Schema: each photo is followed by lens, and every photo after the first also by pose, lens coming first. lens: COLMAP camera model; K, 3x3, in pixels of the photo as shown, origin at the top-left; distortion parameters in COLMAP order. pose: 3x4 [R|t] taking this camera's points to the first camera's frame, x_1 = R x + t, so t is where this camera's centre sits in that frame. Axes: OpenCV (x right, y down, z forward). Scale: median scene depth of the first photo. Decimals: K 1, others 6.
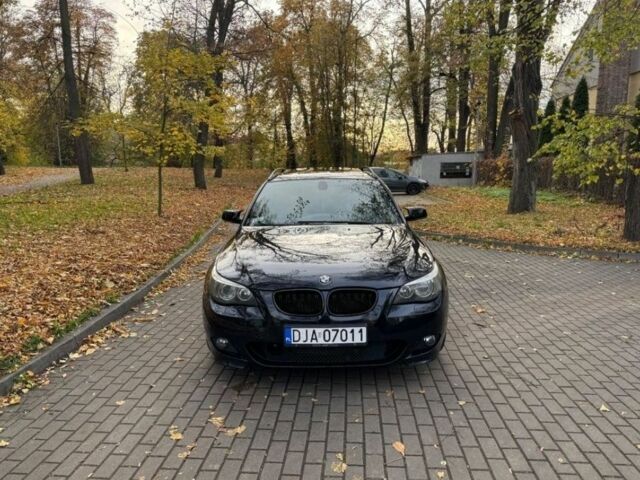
lens RADIAL K [[486.9, 0, 321.7], [0, 486.9, 241.4], [0, 0, 1]] dist [0.034083, -0.028022]
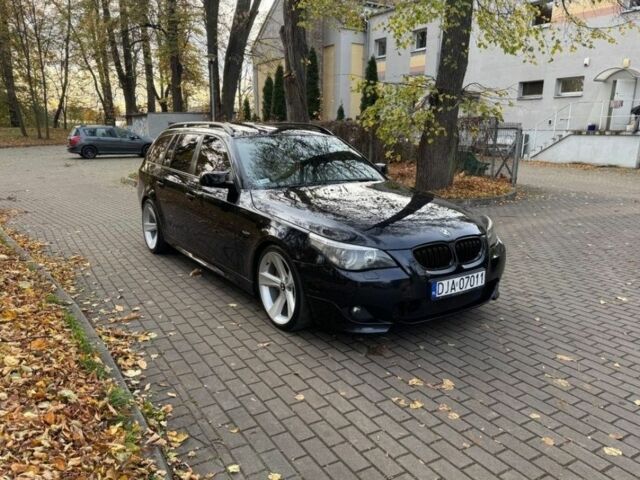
lens RADIAL K [[486.9, 0, 315.2], [0, 486.9, 264.5], [0, 0, 1]] dist [0.034083, -0.028022]
pose [[0.827429, -0.136889, 0.544630, -0.828997], [0.070738, 0.987517, 0.140736, -0.020997], [-0.557097, -0.077923, 0.826784, 0.296712]]
